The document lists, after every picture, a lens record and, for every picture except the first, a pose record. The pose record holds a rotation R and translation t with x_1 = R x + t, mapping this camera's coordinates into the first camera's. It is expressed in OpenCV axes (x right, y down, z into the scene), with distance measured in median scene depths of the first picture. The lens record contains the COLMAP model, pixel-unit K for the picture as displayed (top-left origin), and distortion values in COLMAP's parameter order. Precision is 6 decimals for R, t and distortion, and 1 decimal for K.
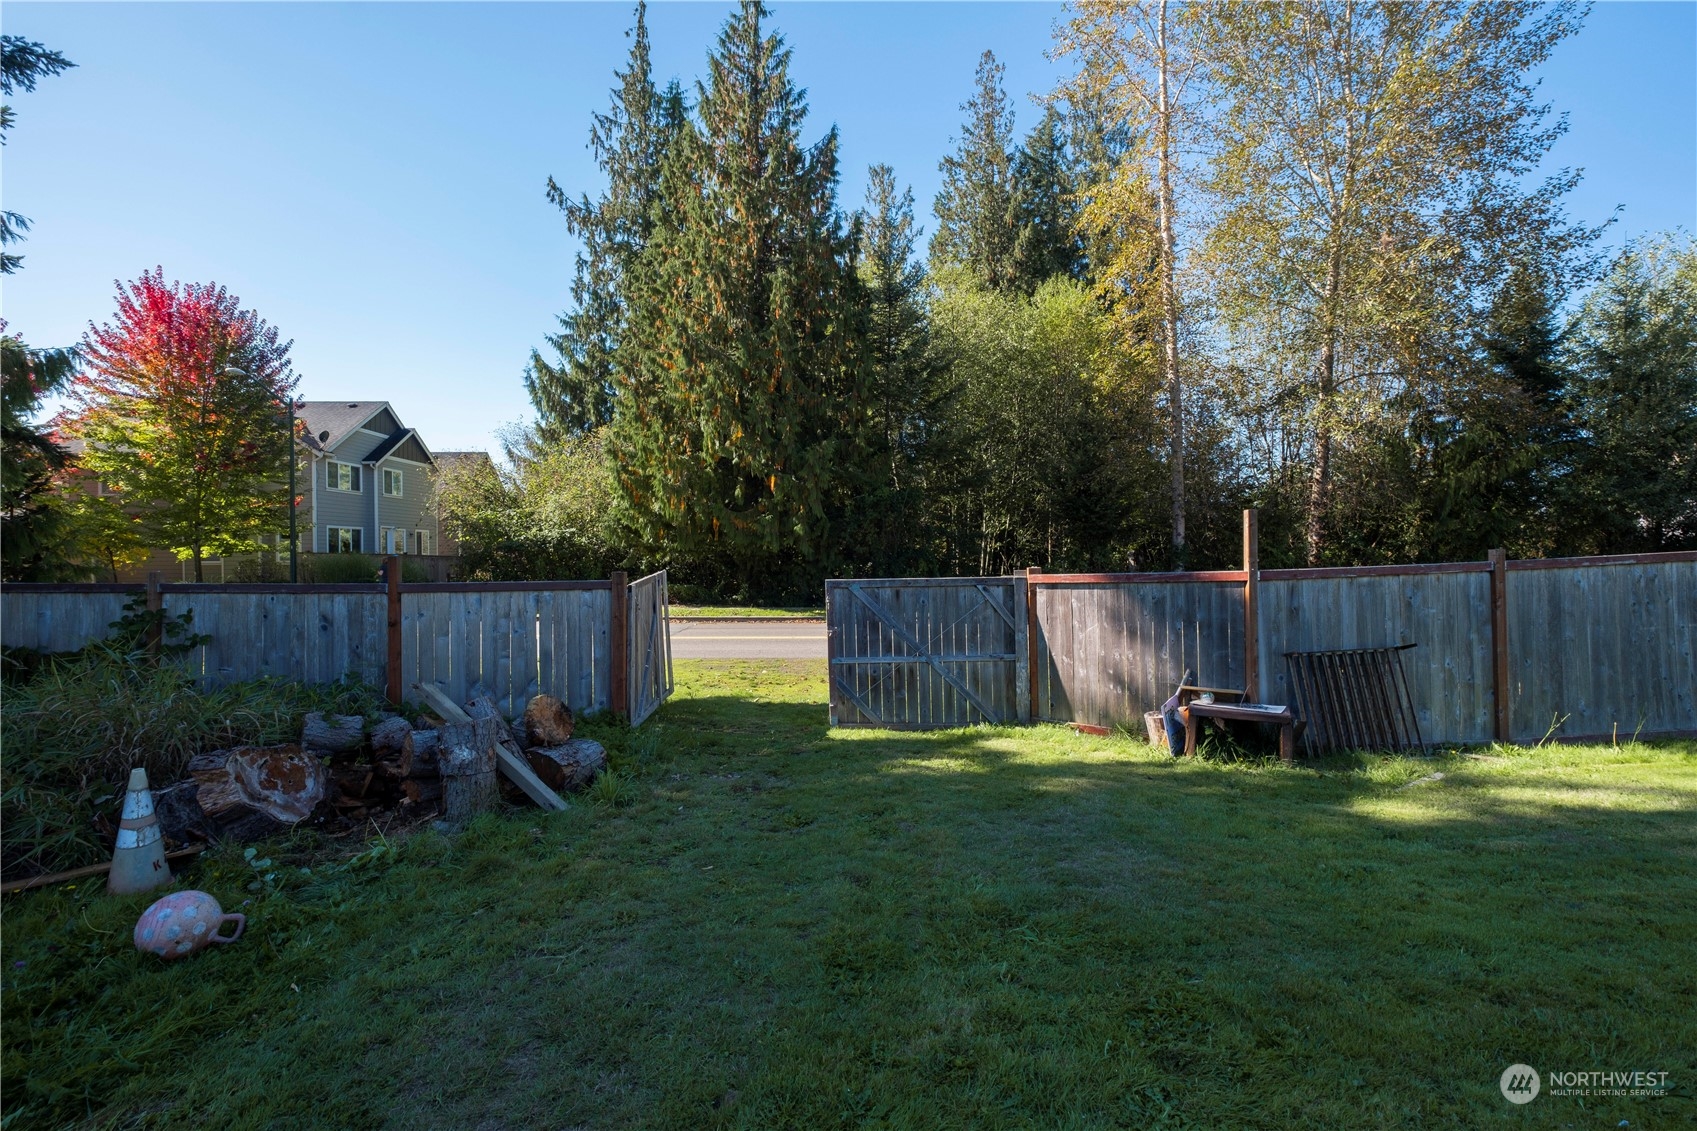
lens RADIAL K [[739.9, 0, 848.1], [0, 739.9, 561.6], [0, 0, 1]] dist [-0.004978, 0.001221]
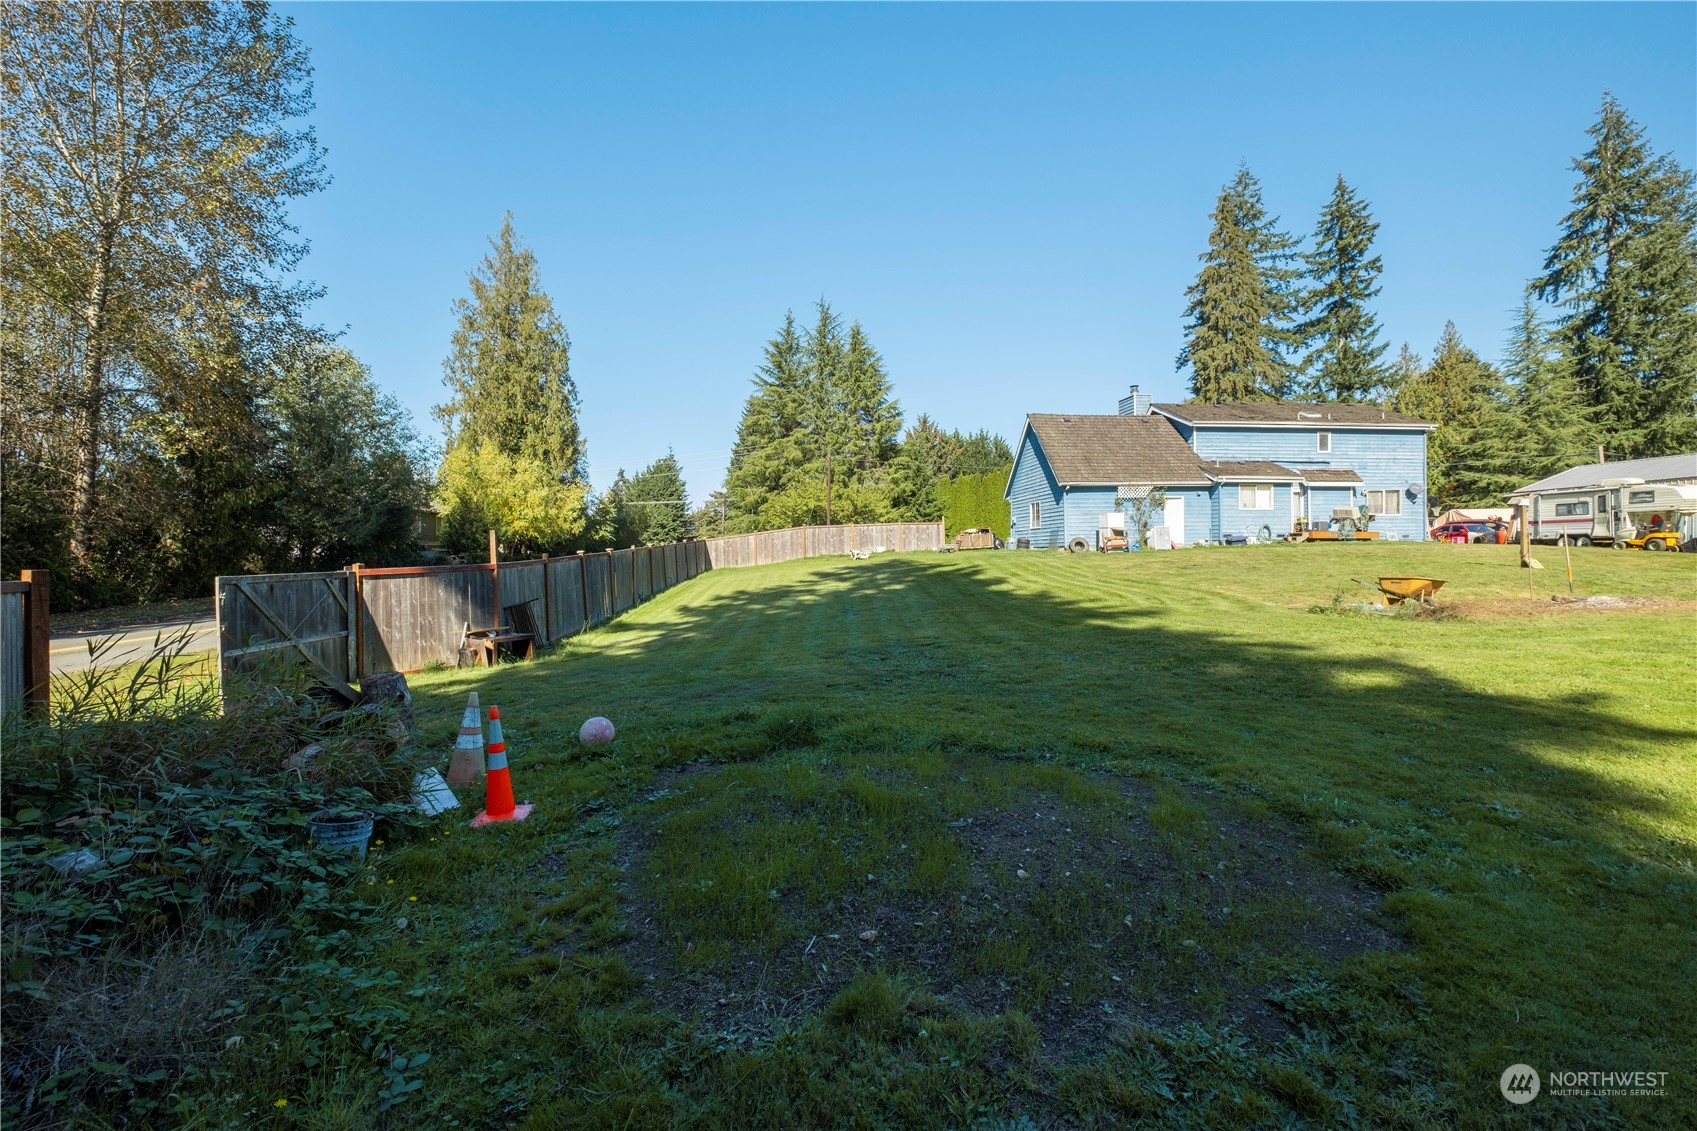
lens RADIAL K [[739.9, 0, 844.6], [0, 739.9, 558.3], [0, 0, 1]] dist [-0.004978, 0.001221]
pose [[-0.024437, 0.007300, 0.999675, -0.380974], [0.024293, 0.999682, -0.006706, 0.009426], [-0.999406, 0.024121, -0.024606, 0.051820]]
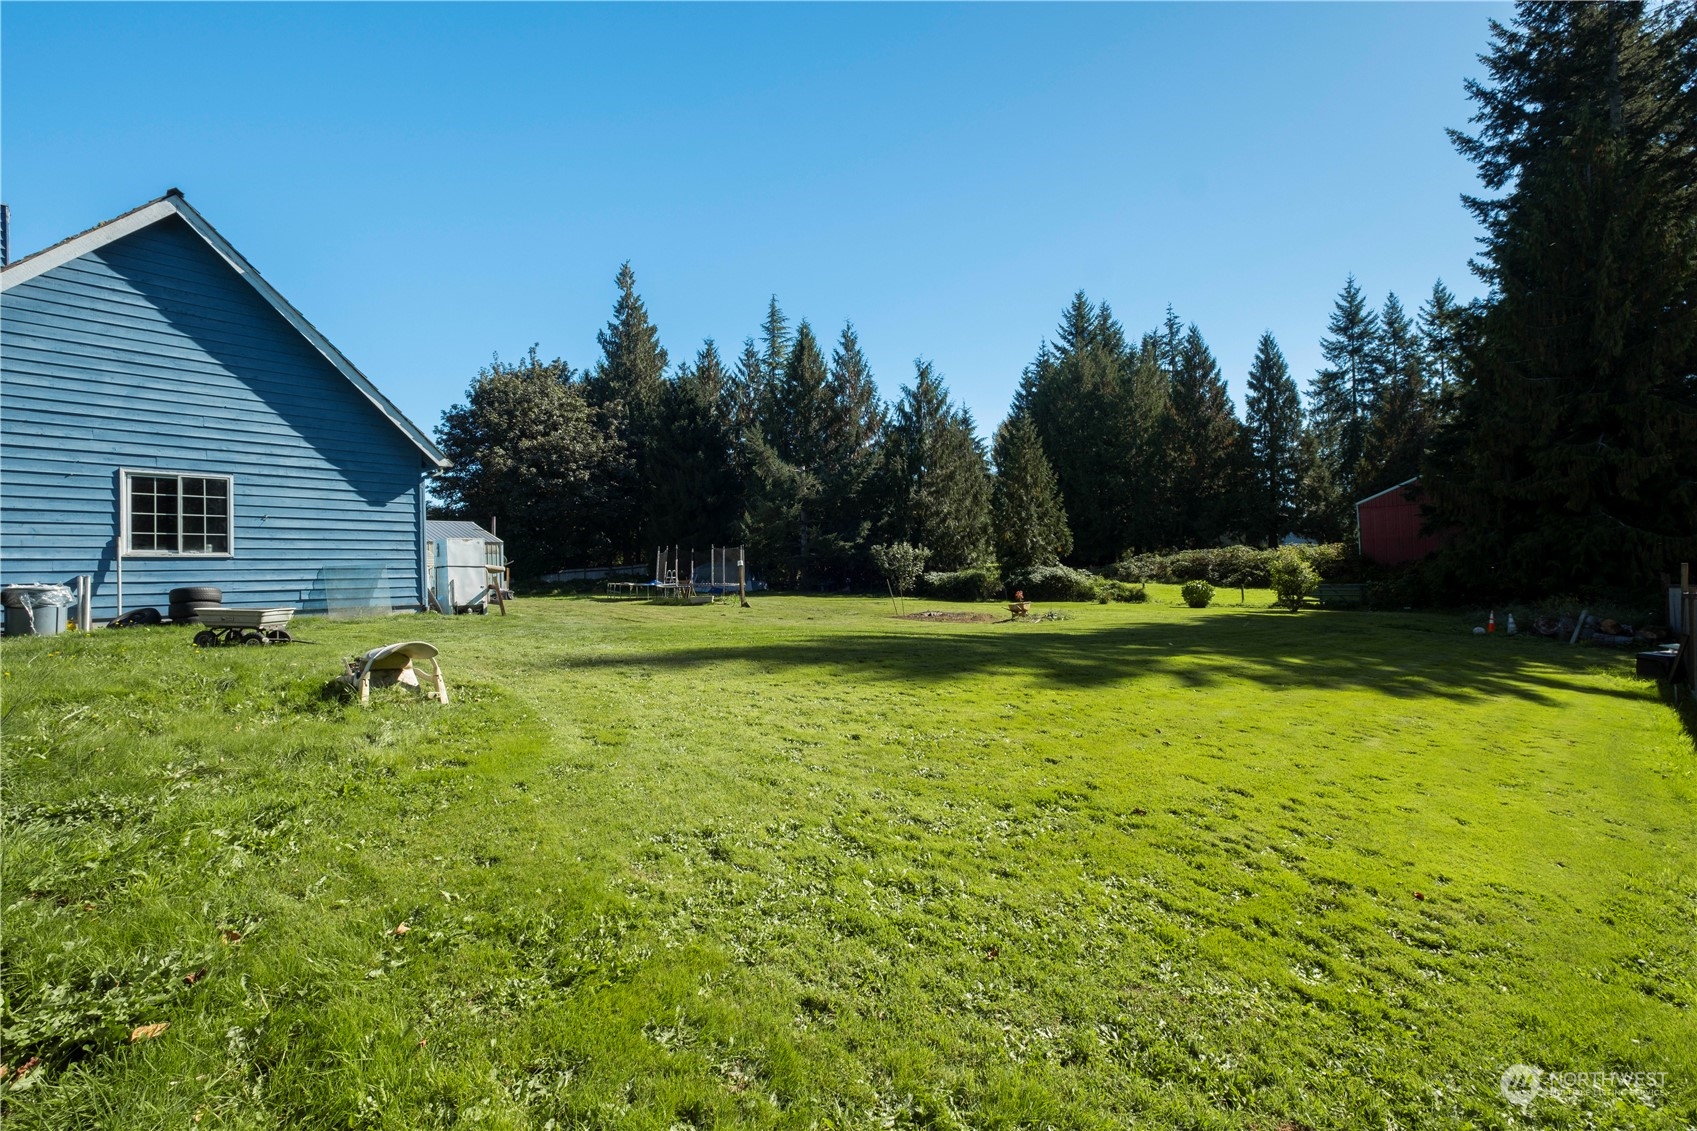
lens RADIAL K [[739.9, 0, 840.3], [0, 739.9, 560.1], [0, 0, 1]] dist [-0.004978, 0.001221]
pose [[-0.729177, 0.015278, -0.684155, 1.073875], [0.022355, 0.999749, -0.001501, -0.038003], [0.683960, -0.016389, -0.729335, 0.259338]]
